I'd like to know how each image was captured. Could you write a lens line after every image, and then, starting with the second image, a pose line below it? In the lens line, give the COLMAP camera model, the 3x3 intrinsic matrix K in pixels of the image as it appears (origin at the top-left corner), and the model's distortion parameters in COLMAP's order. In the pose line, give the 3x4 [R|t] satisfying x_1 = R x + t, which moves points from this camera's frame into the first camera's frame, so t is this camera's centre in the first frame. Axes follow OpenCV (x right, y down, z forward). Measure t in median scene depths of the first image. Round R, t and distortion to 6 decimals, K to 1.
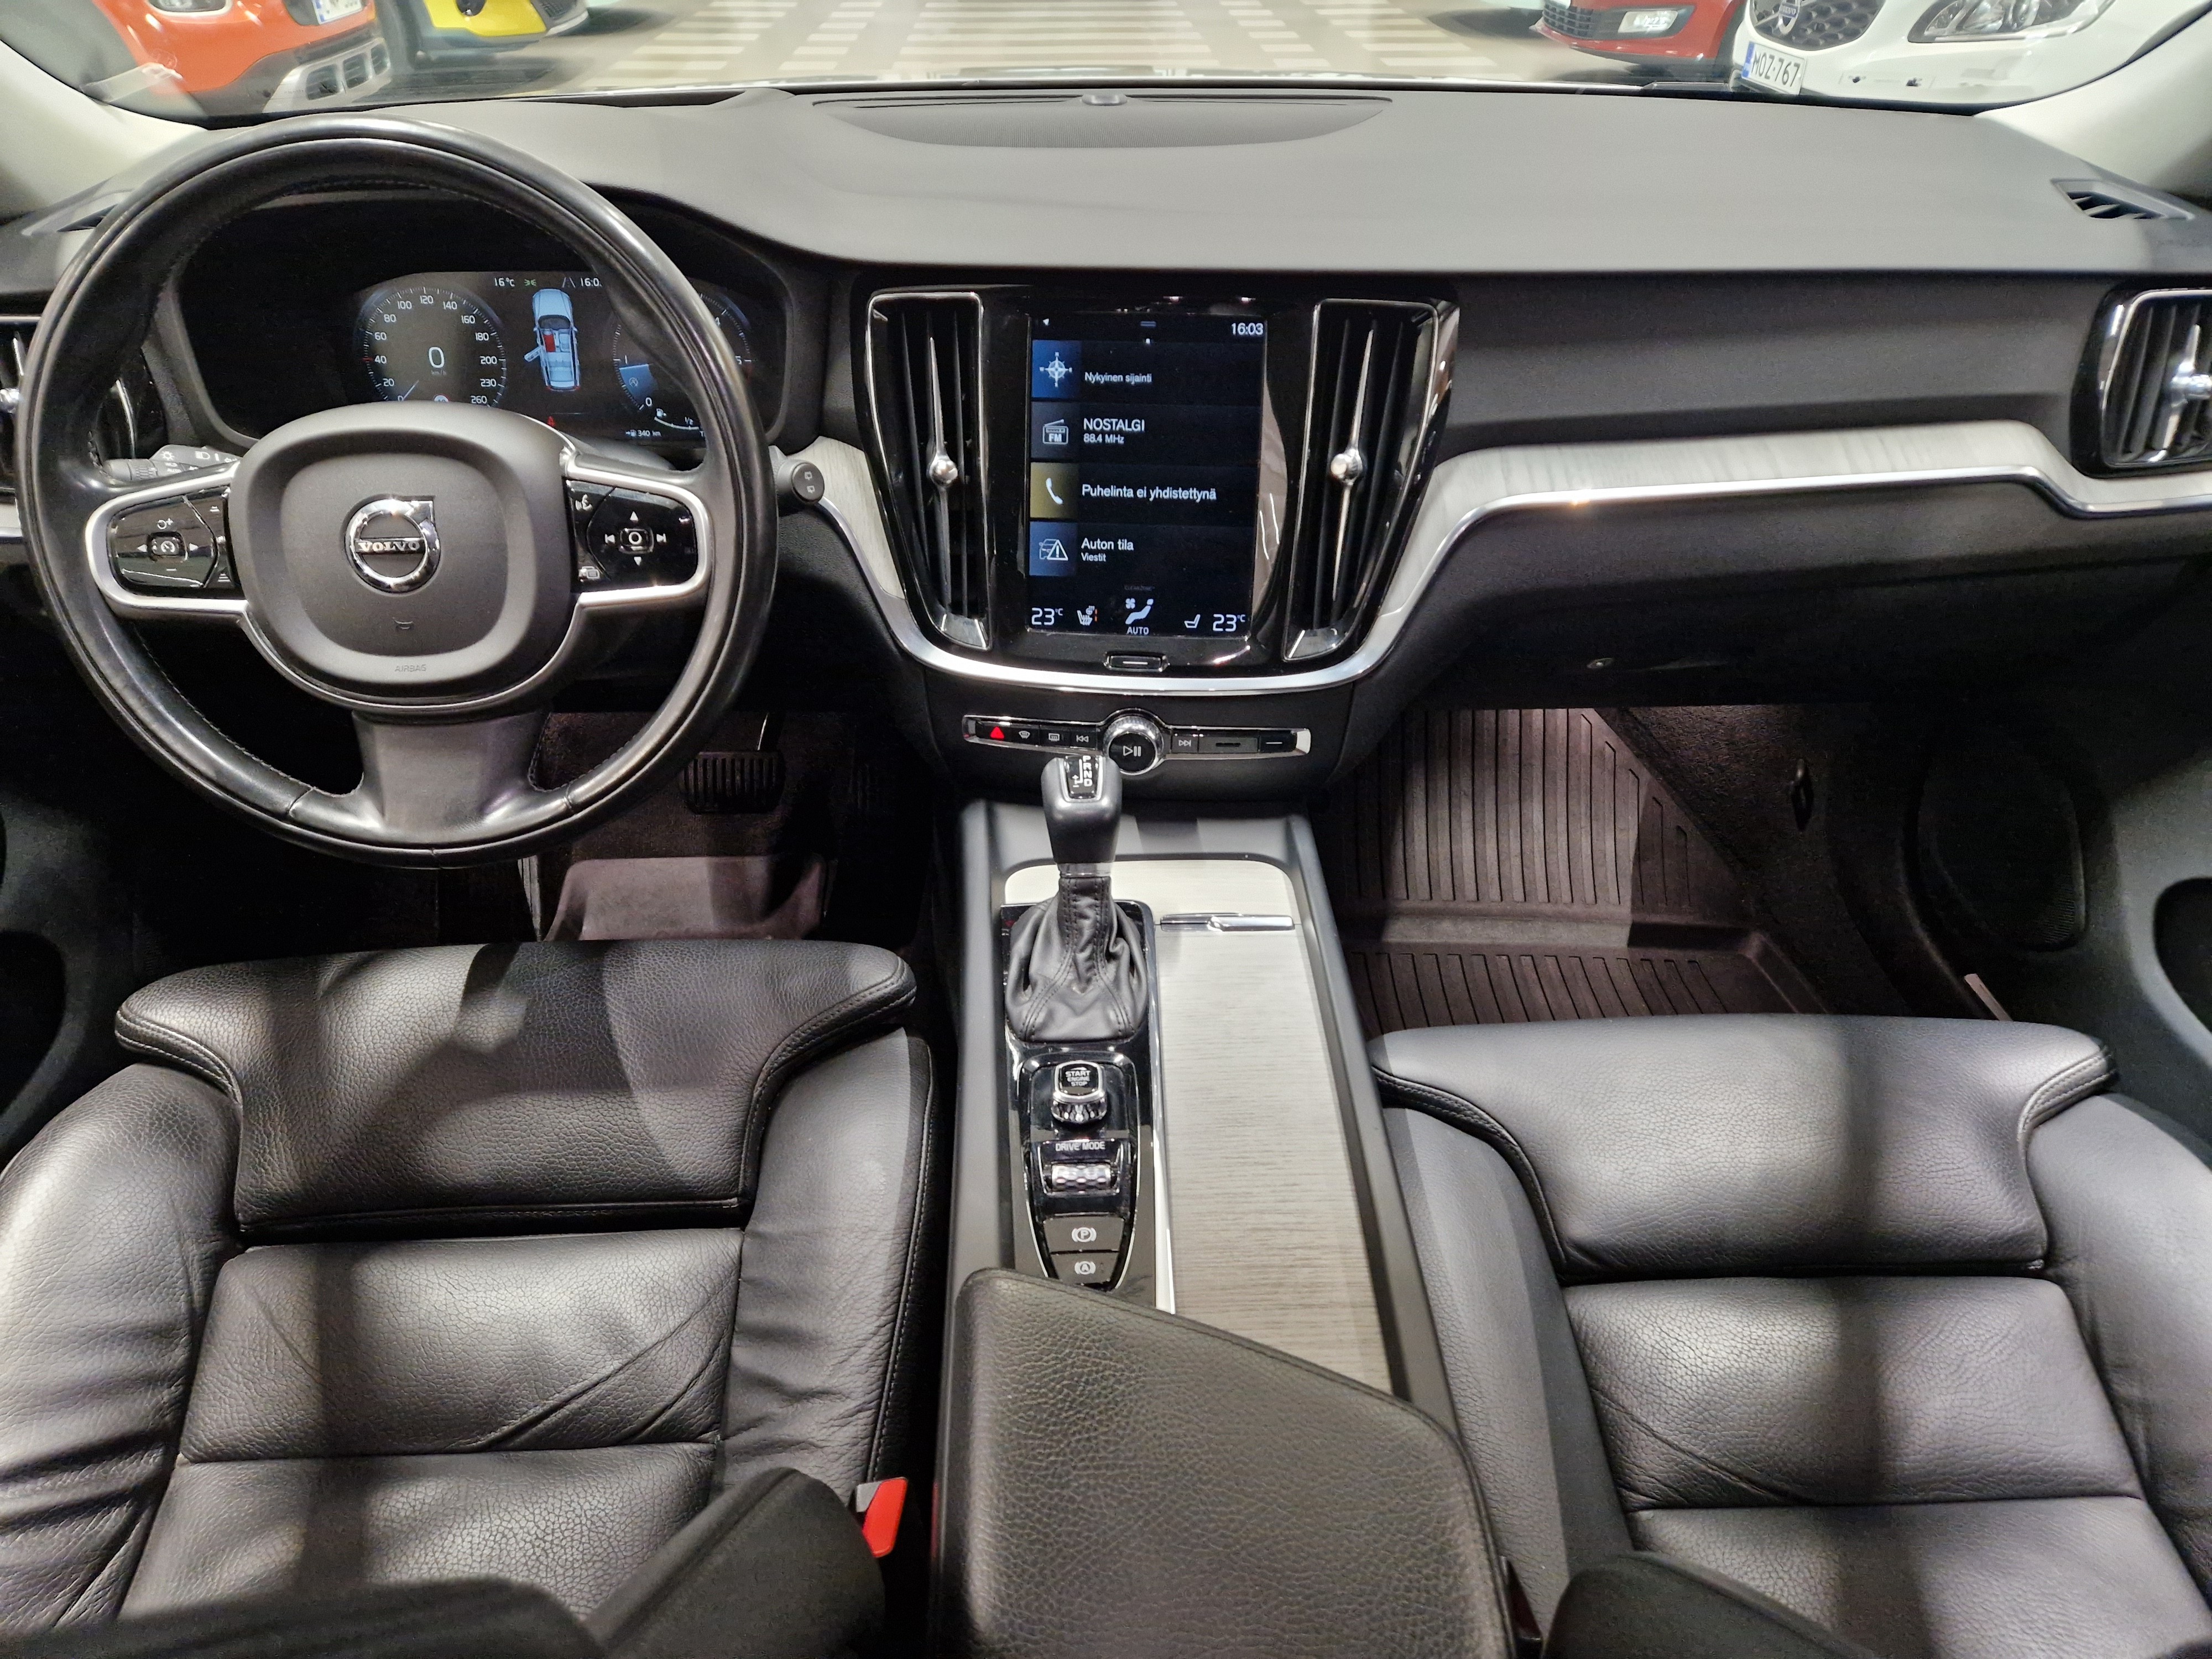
lens RADIAL K [[1473.0, 0, 1106.2], [0, 1473.0, 836.3], [0, 0, 1]] dist [0.094626, -0.094030]
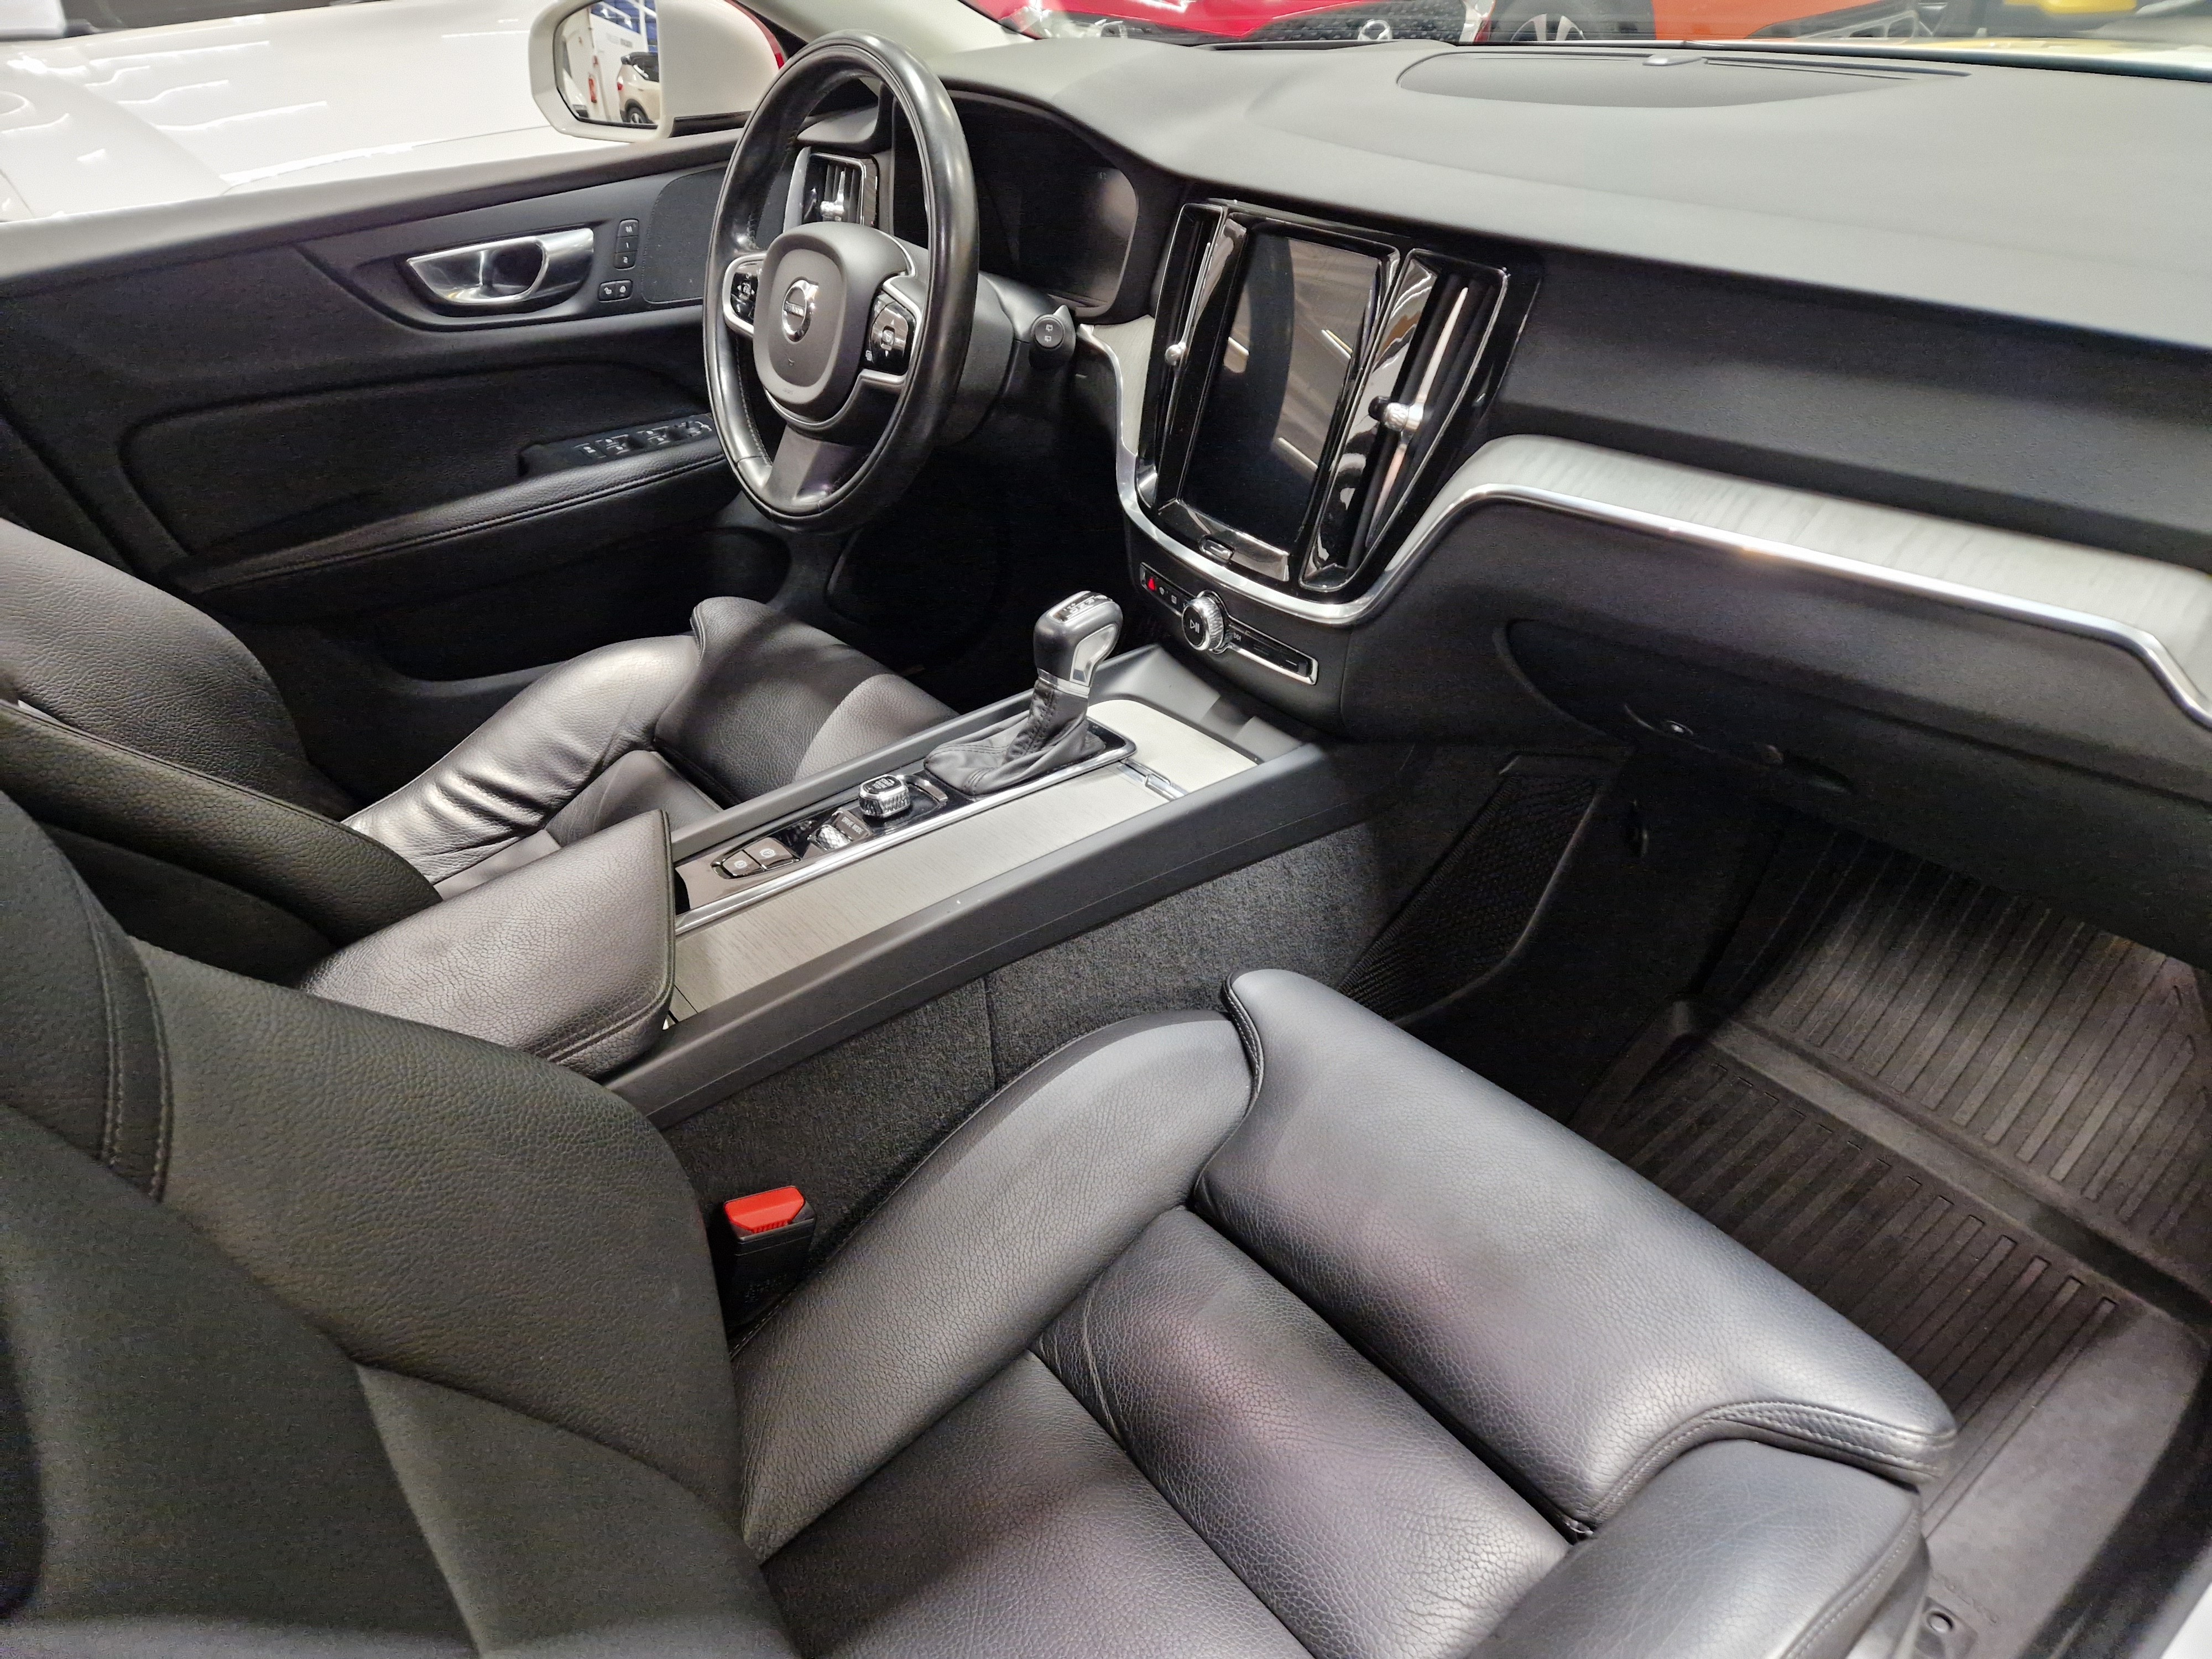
lens RADIAL K [[1477.6, 0, 1094.6], [0, 1477.6, 851.2], [0, 0, 1]] dist [0.074801, -0.076566]
pose [[0.643706, 0.408252, -0.647281, 0.731205], [-0.398134, 0.900993, 0.172338, -0.072175], [0.653553, 0.146770, 0.742514, 0.156640]]
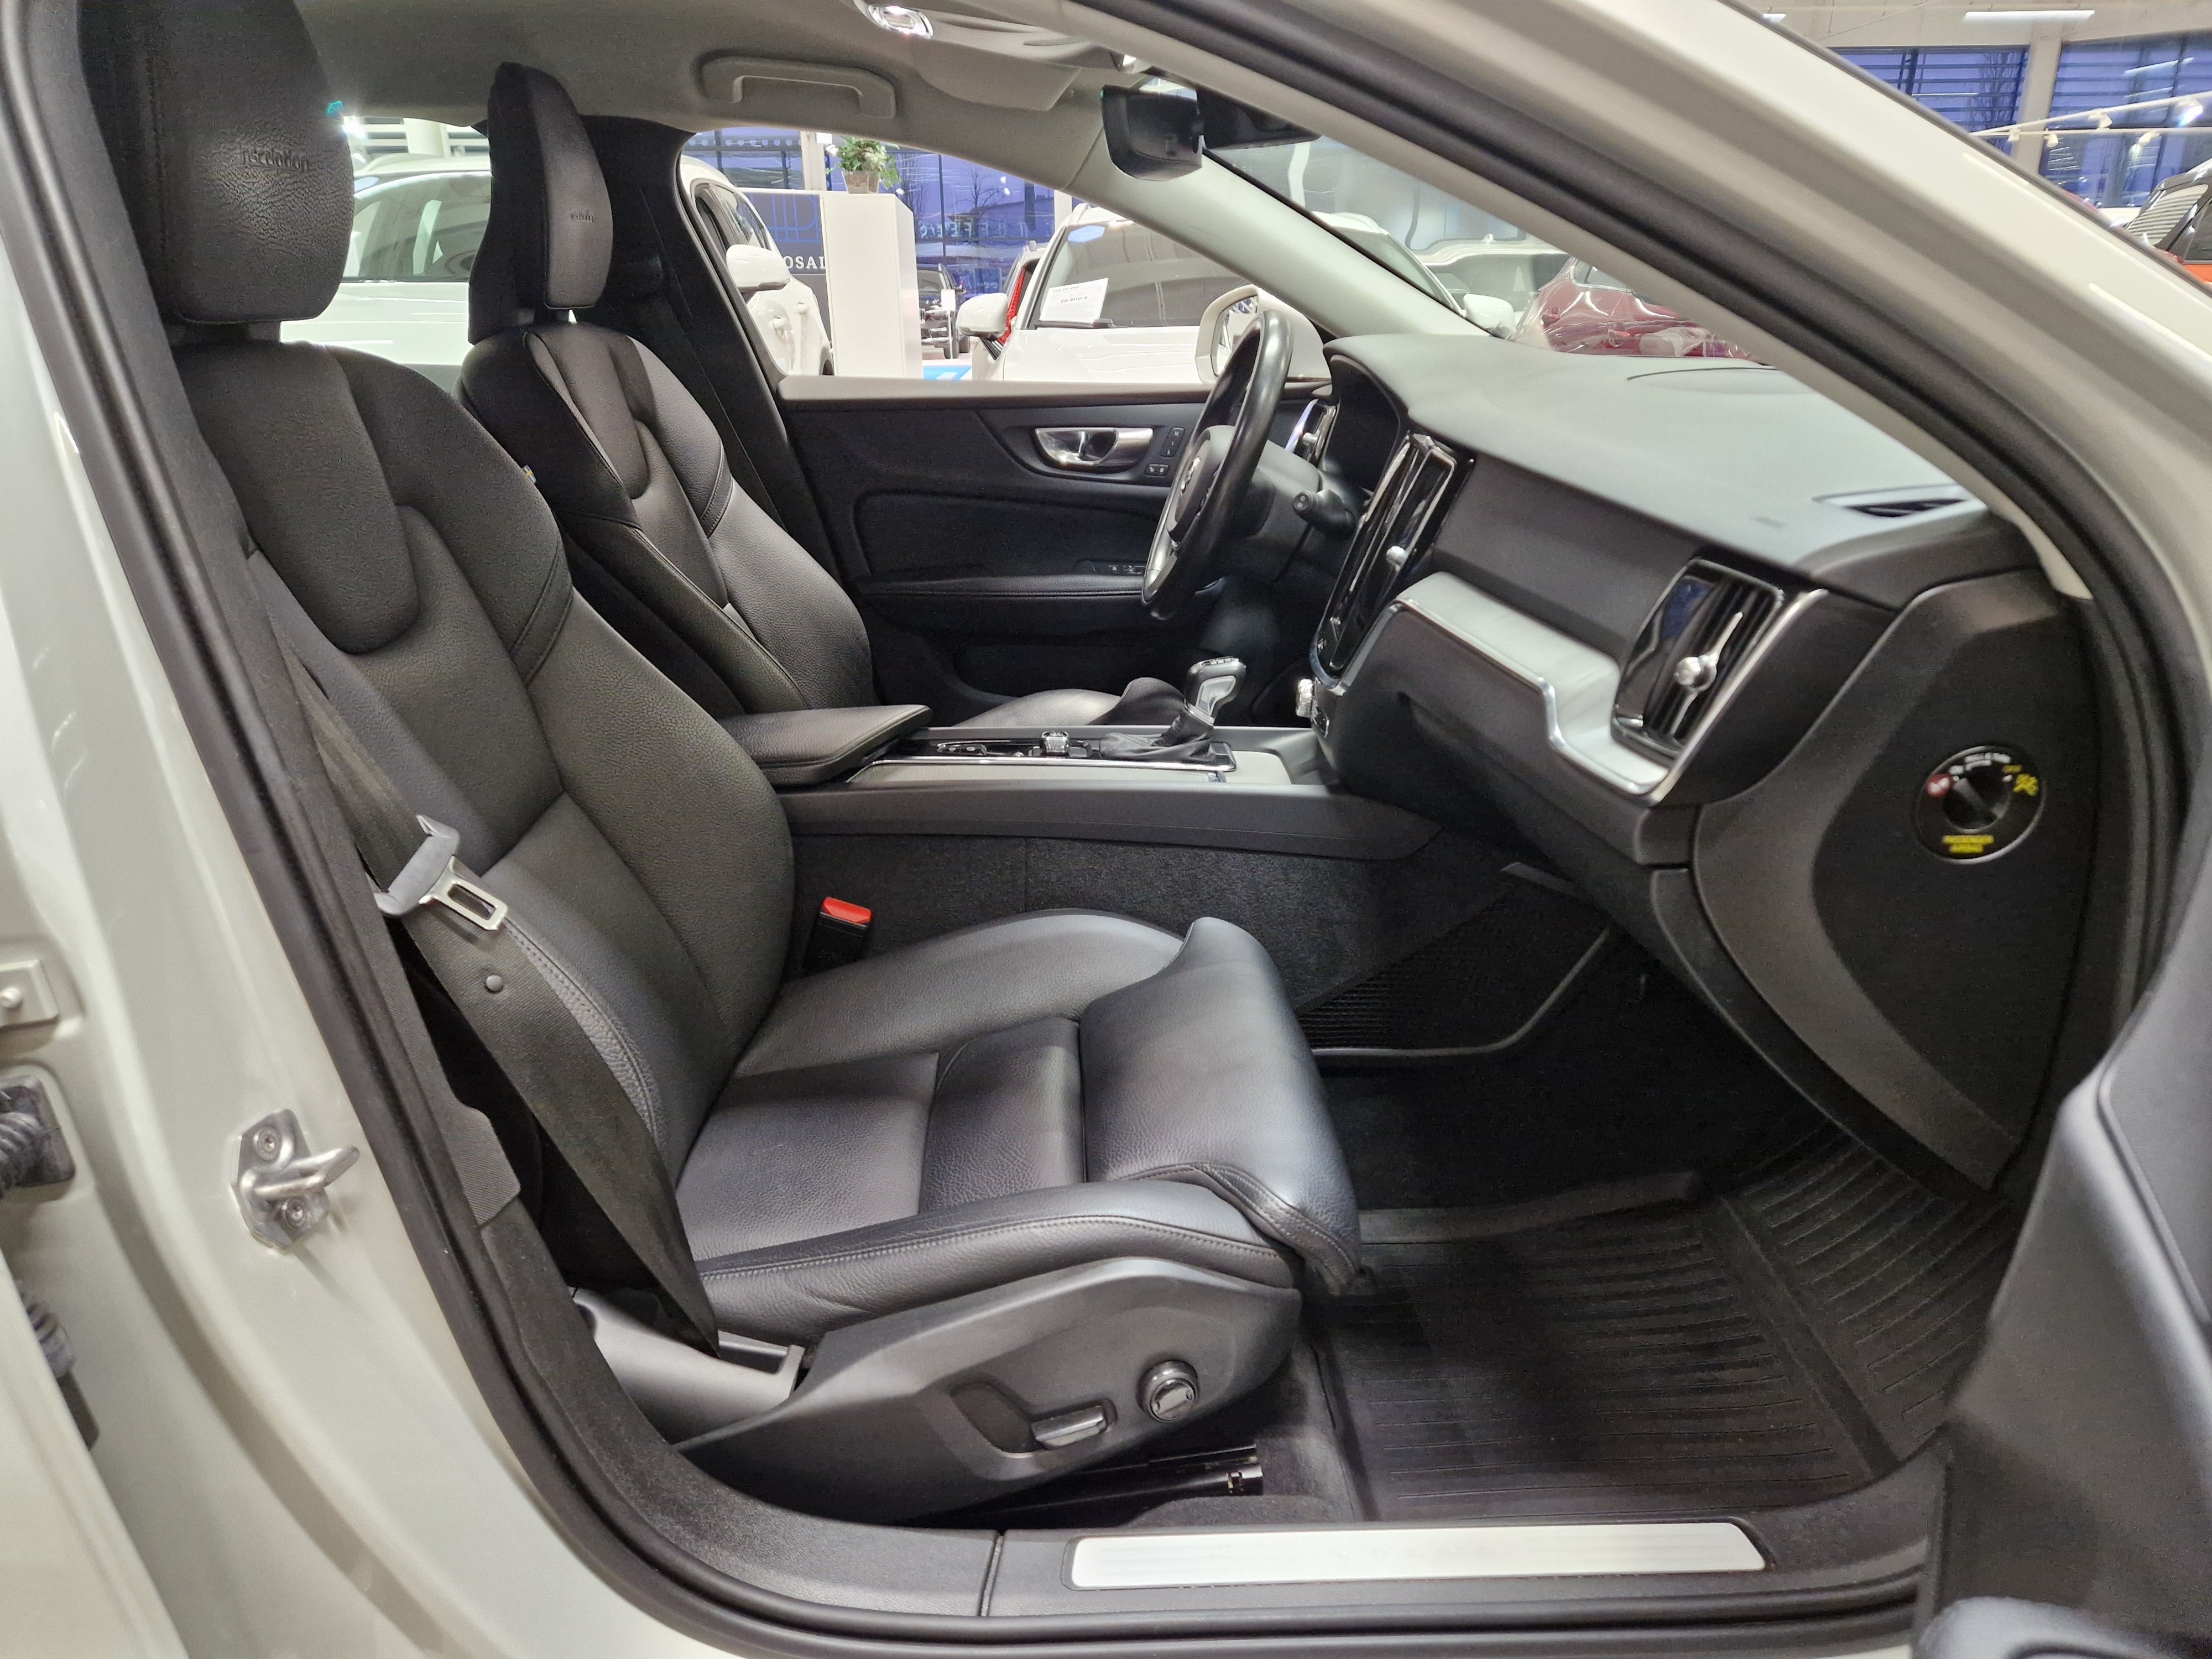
lens RADIAL K [[1477.6, 0, 1094.6], [0, 1477.6, 851.2], [0, 0, 1]] dist [0.074801, -0.076566]
pose [[0.054016, 0.372906, -0.926295, 1.416616], [-0.571255, 0.772390, 0.277635, -0.232732], [0.818993, 0.514154, 0.254746, 0.483840]]
